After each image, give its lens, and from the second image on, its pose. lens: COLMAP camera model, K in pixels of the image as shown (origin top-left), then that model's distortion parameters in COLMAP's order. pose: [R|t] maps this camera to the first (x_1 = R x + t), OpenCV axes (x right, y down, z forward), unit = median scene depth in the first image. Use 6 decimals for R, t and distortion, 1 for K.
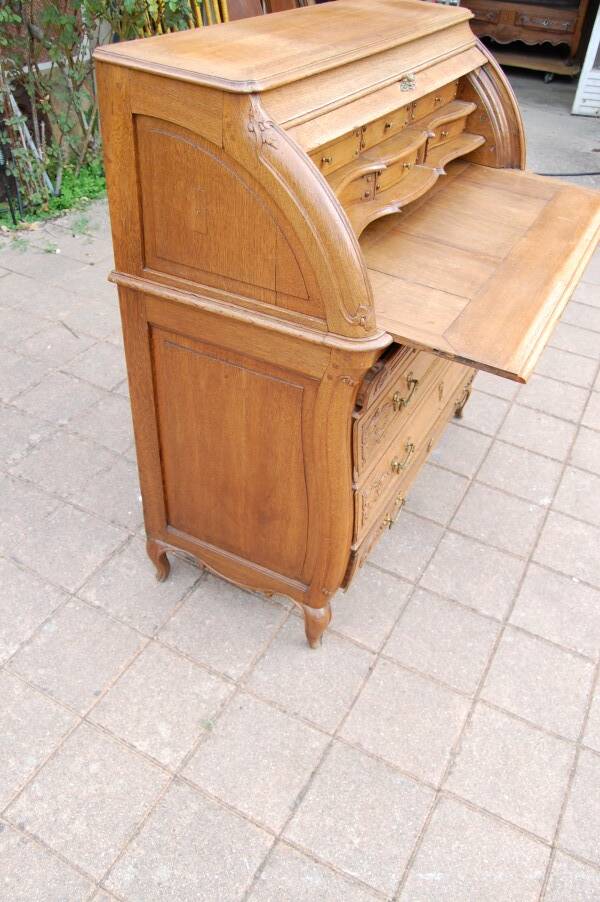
lens RADIAL K [[700.0, 0, 294.0], [0, 700.0, 458.2], [0, 0, 1]] dist [-0.091088, 0.031871]
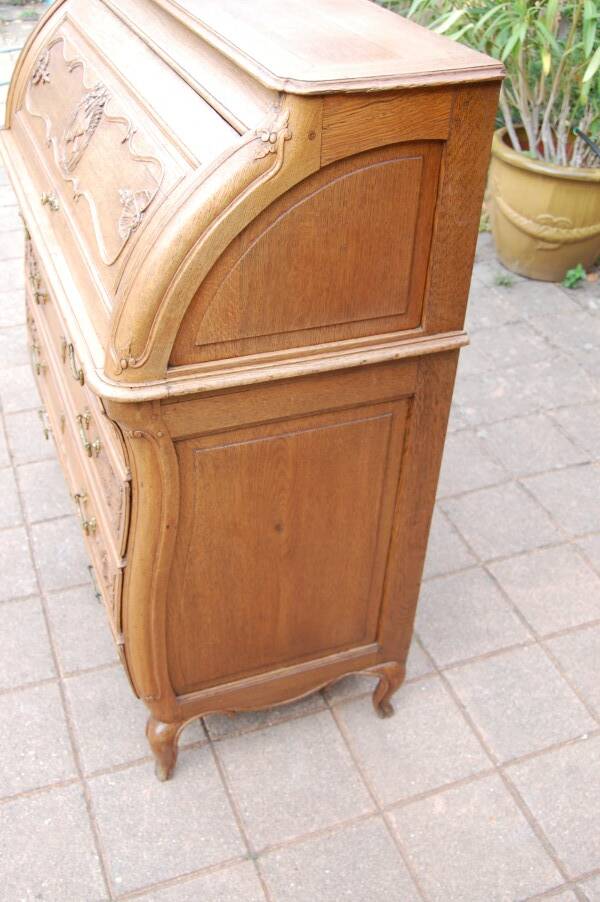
lens RADIAL K [[910.2, 0, 301.4], [0, 910.2, 450.4], [0, 0, 1]] dist [-0.058862, 0.000000]
pose [[-0.642597, 0.398043, -0.654699, 0.841594], [-0.549580, 0.355938, 0.755824, -1.171131], [0.533883, 0.845500, -0.009968, 1.381273]]
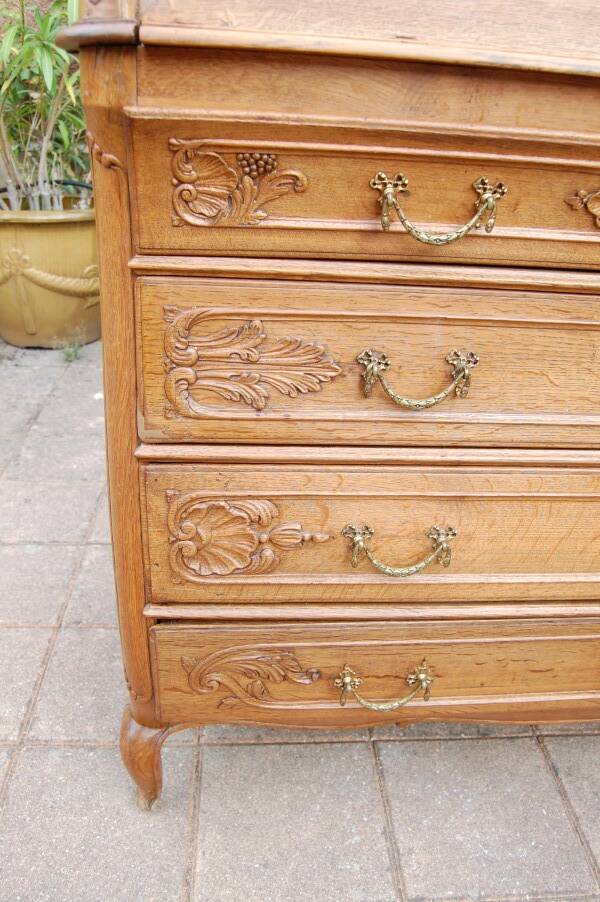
lens RADIAL K [[721.6, 0, 302.9], [0, 721.6, 448.7], [0, 0, 1]] dist [-0.087551, 0.022924]
pose [[0.543263, 0.344447, -0.765651, 0.460985], [-0.562275, 0.826505, -0.027135, -0.006827], [0.623468, 0.445248, 0.642684, 0.685239]]
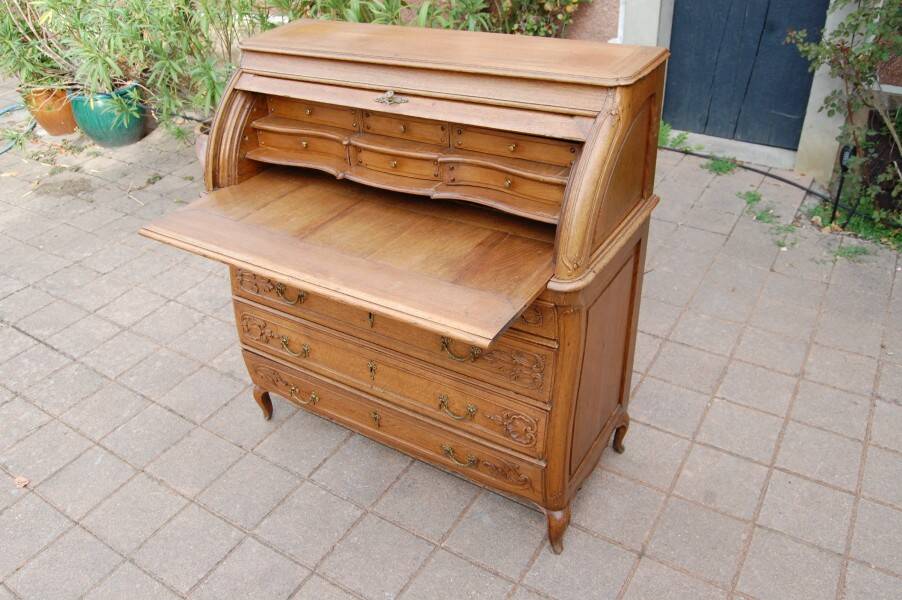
lens RADIAL K [[700.0, 0, 452.3], [0, 700.0, 294.9], [0, 0, 1]] dist [-0.091088, 0.031871]
pose [[-0.060858, 0.485775, -0.871963, 1.259946], [-0.616502, 0.668740, 0.415587, -0.809687], [0.784998, 0.562858, 0.258783, 0.883924]]
